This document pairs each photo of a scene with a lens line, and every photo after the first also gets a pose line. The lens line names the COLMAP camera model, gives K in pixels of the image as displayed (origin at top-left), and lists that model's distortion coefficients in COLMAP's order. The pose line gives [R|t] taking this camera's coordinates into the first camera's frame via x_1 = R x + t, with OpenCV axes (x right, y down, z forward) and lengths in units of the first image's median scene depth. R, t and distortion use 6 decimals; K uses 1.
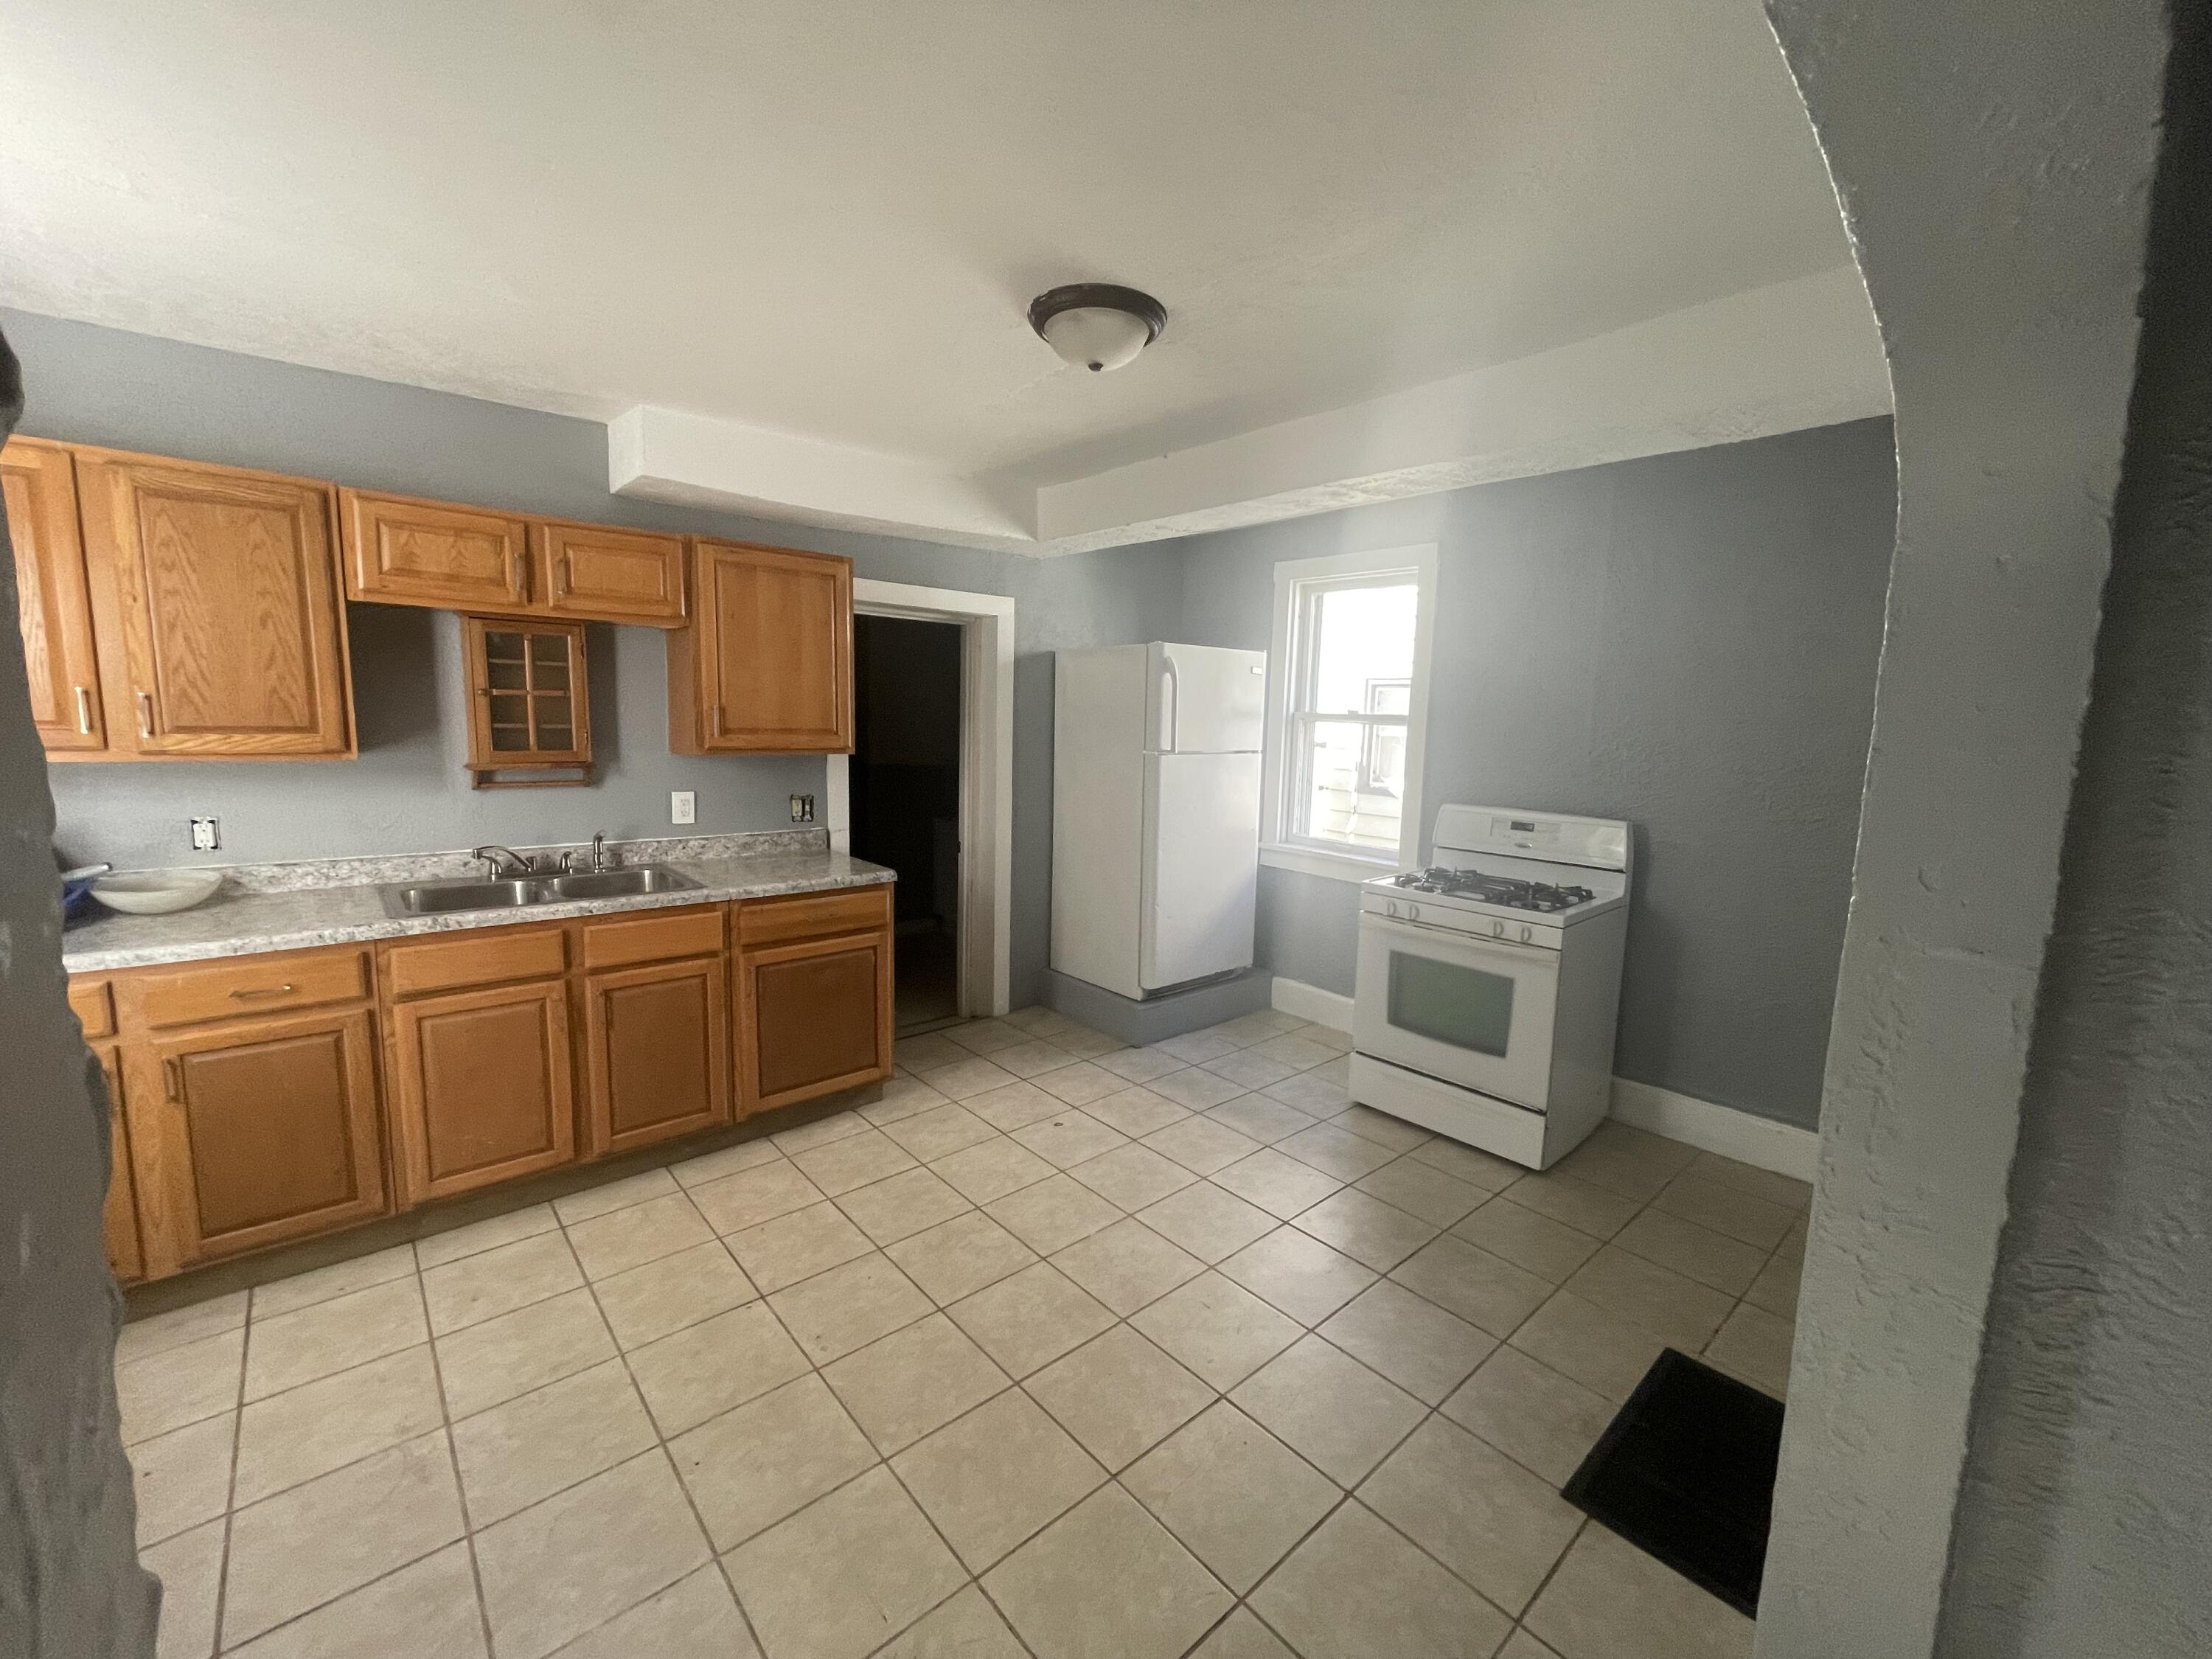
lens RADIAL K [[887.3, 0, 1111.3], [0, 887.3, 832.3], [0, 0, 1]] dist [-0.009947, 0.000437]
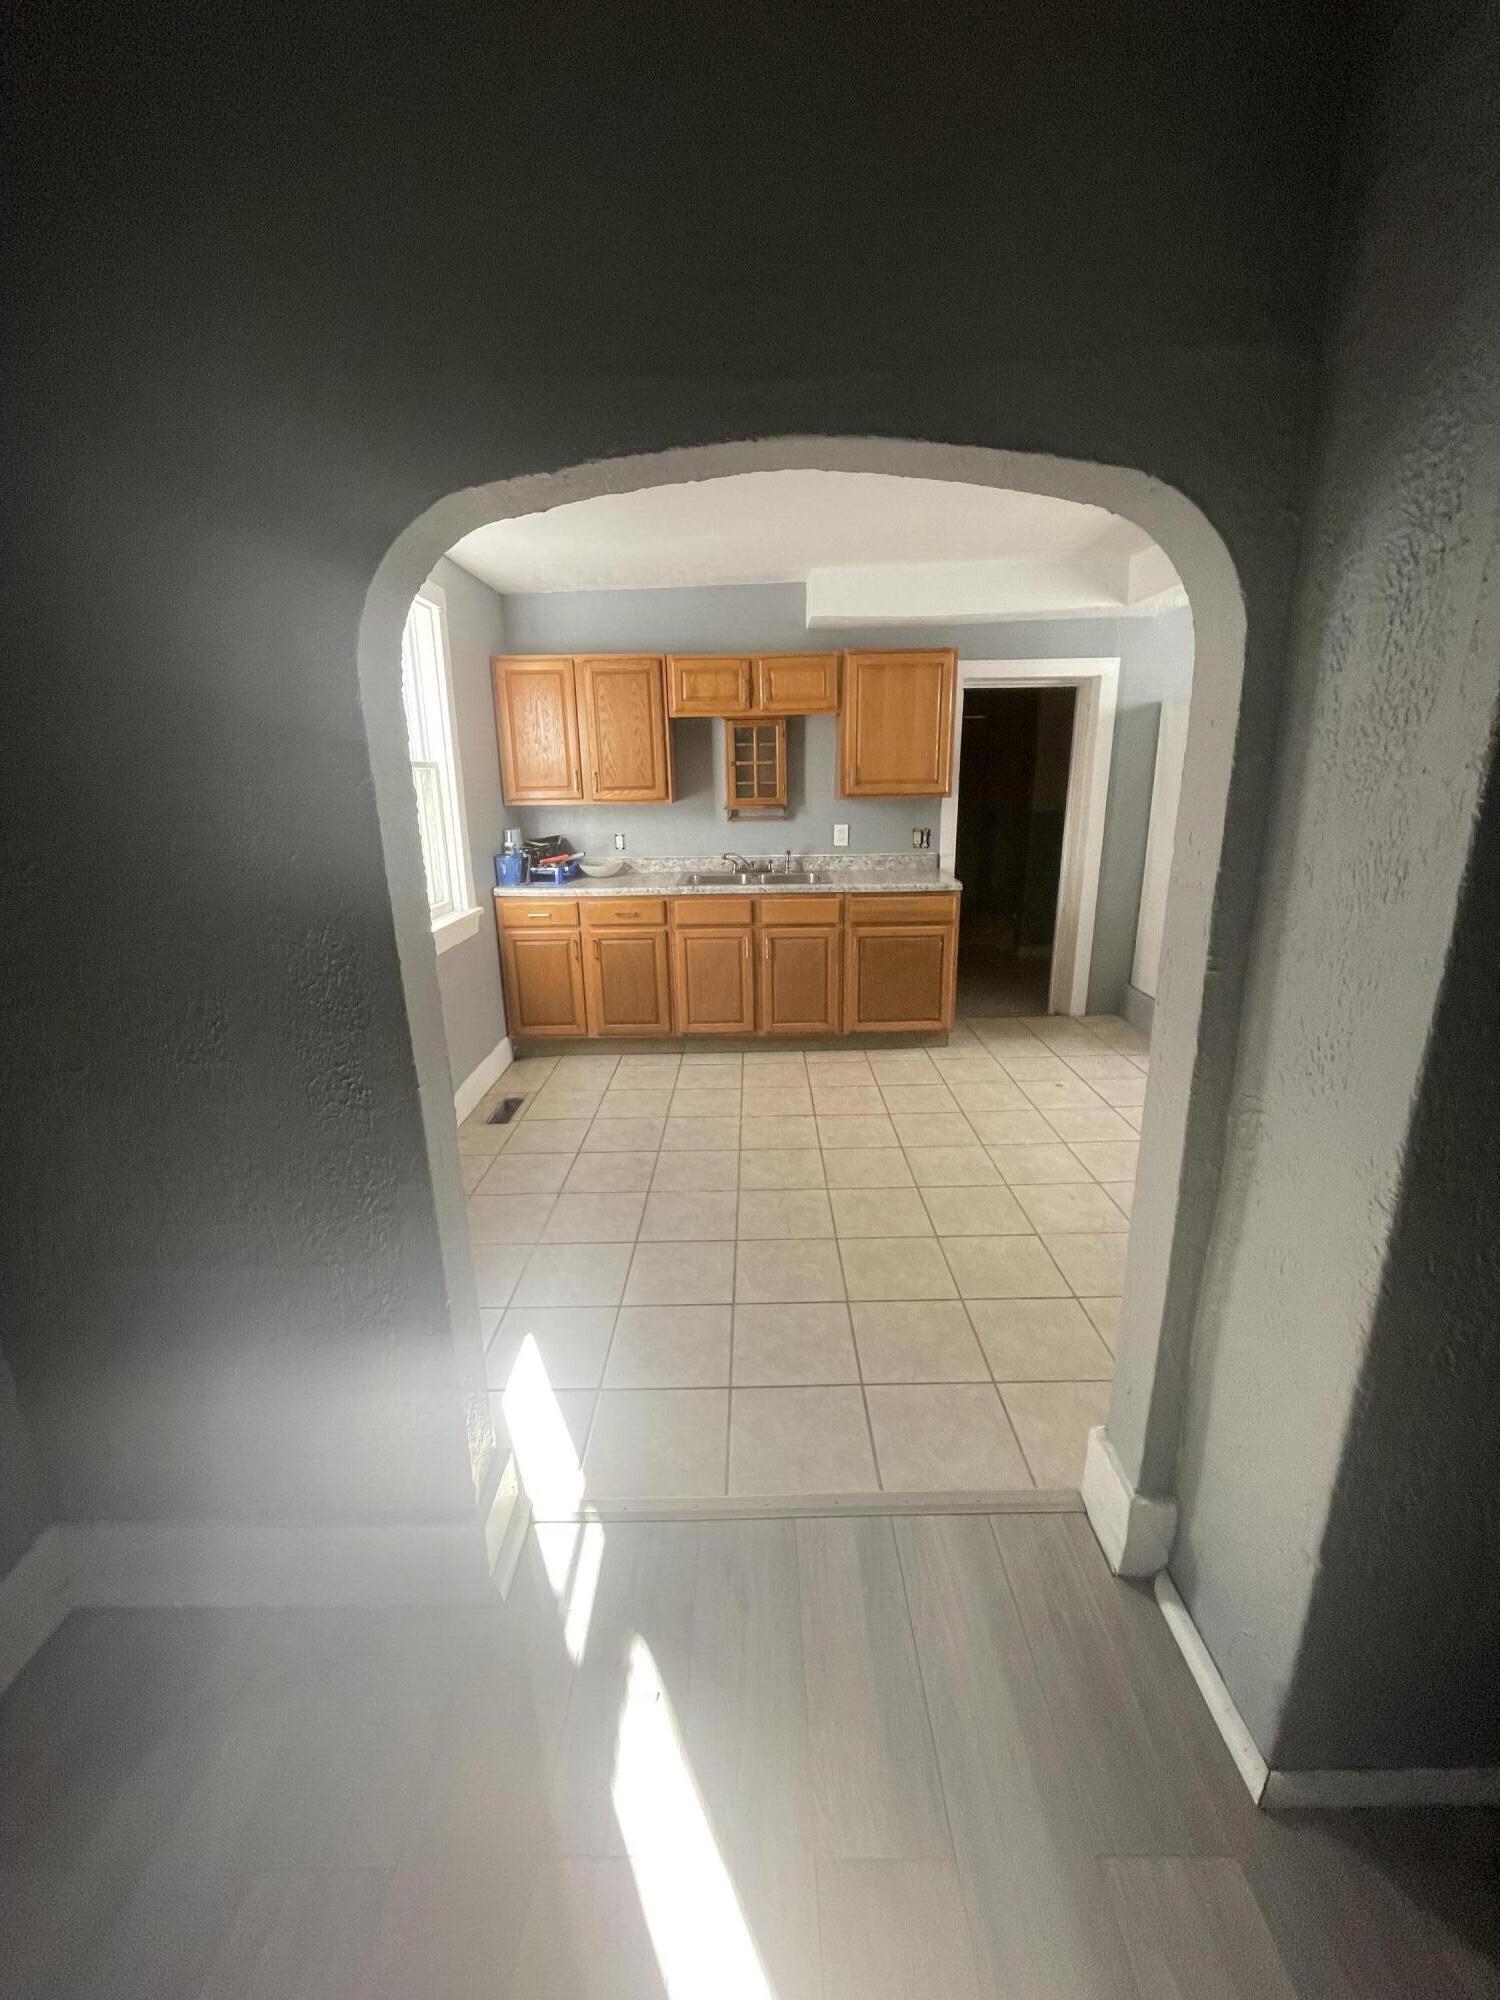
lens RADIAL K [[802.3, 0, 748.9], [0, 802.3, 997.2], [0, 0, 1]] dist [-0.009947, 0.000437]
pose [[0.742904, 0.140697, -0.654445, 0.411785], [-0.048017, 0.986344, 0.157543, 0.045006], [0.667674, -0.085615, 0.739515, -0.187220]]
